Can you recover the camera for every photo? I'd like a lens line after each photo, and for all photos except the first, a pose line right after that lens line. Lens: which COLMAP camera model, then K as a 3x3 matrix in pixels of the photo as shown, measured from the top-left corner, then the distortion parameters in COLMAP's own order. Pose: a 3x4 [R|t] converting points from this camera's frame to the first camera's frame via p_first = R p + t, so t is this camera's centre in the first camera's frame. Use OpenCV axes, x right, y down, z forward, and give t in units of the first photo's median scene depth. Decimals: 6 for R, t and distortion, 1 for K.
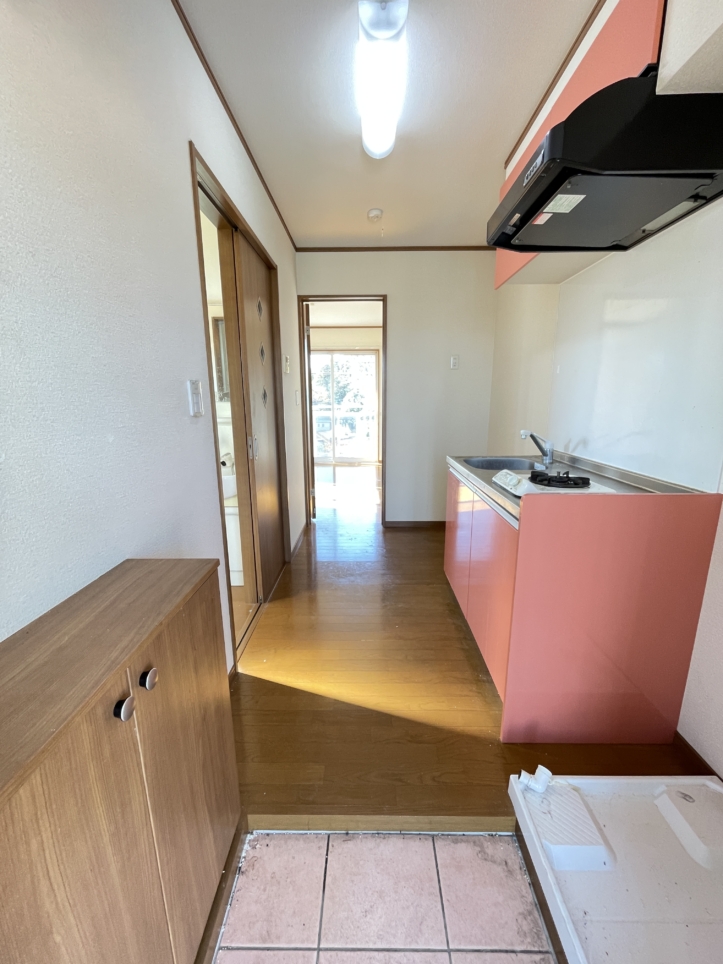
lens RADIAL K [[391.3, 0, 364.1], [0, 391.3, 481.7], [0, 0, 1]] dist [-0.002230, -0.000030]
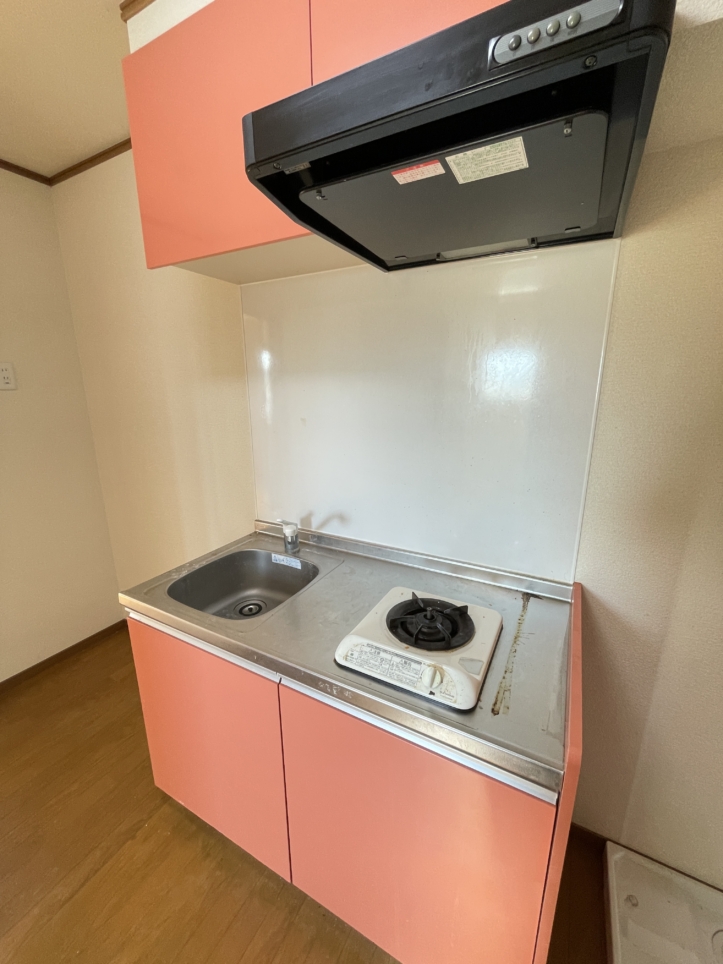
lens RADIAL K [[391.3, 0, 361.5], [0, 391.3, 486.2], [0, 0, 1]] dist [-0.002230, -0.000030]
pose [[0.457410, -0.209603, 0.864201, -0.054538], [0.185068, 0.972983, 0.138034, -0.243763], [-0.869785, 0.096798, 0.483843, 0.569306]]
